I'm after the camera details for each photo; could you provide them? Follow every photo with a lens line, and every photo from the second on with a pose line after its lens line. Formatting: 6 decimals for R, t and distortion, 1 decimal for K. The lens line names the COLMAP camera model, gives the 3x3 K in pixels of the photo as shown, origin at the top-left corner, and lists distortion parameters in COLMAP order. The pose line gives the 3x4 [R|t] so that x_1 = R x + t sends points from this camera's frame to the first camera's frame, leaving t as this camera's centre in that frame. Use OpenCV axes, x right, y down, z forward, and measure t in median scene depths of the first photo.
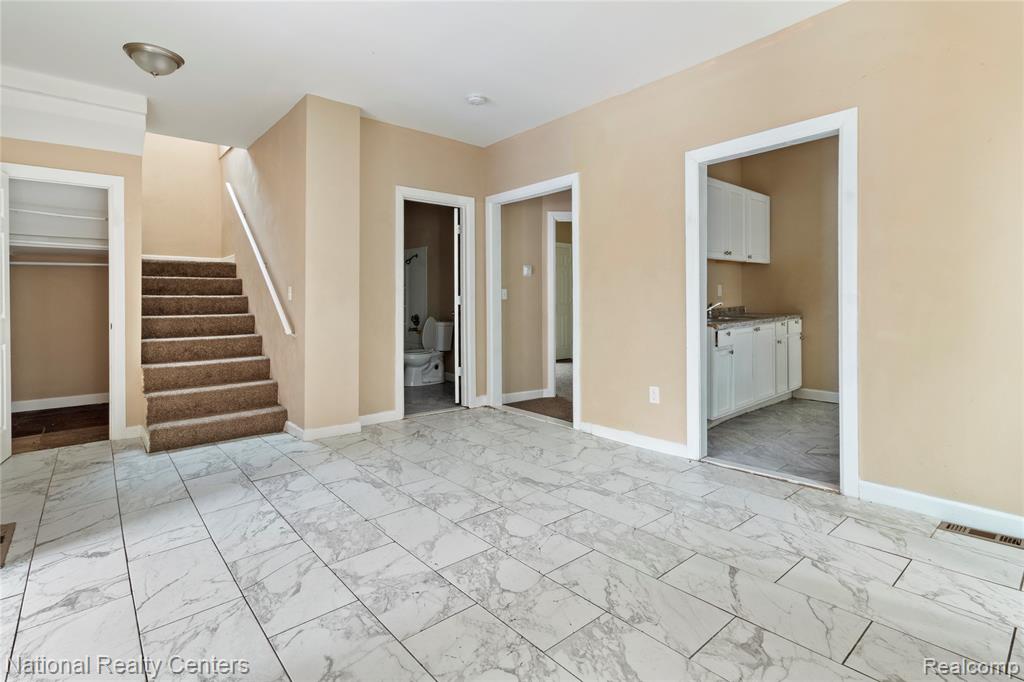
lens RADIAL K [[482.7, 0, 491.3], [0, 482.7, 302.3], [0, 0, 1]] dist [0.001777, 0.001590]
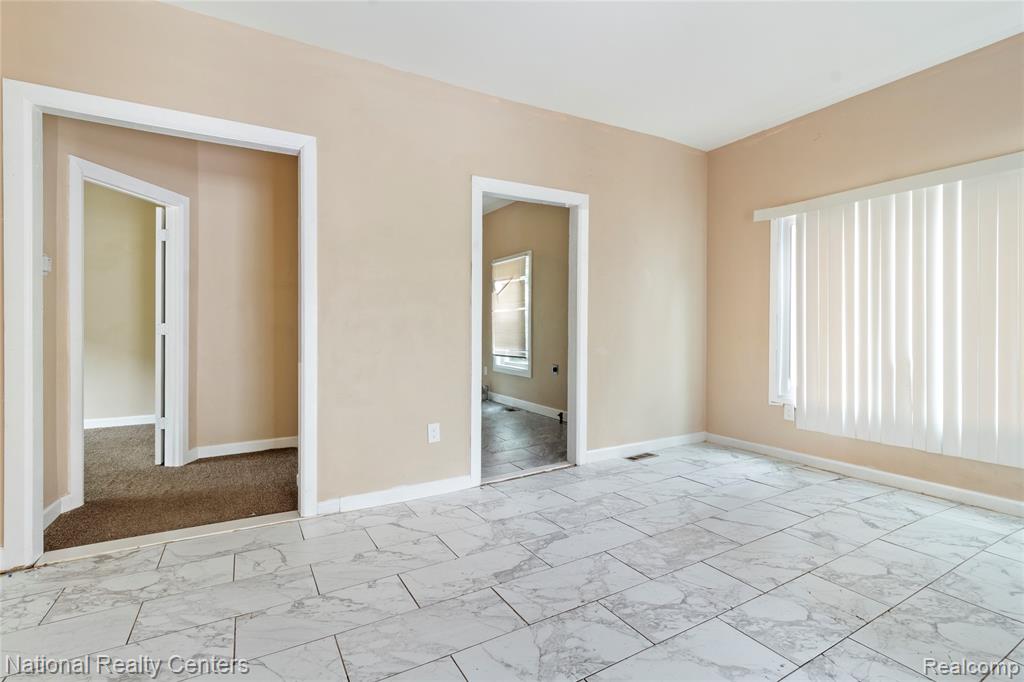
lens RADIAL K [[482.7, 0, 513.2], [0, 482.7, 334.2], [0, 0, 1]] dist [0.001777, 0.001590]
pose [[0.164552, -0.004340, 0.986359, -0.751158], [0.000957, 0.999991, 0.004240, 0.009026], [-0.986368, 0.000247, 0.164555, 1.033357]]
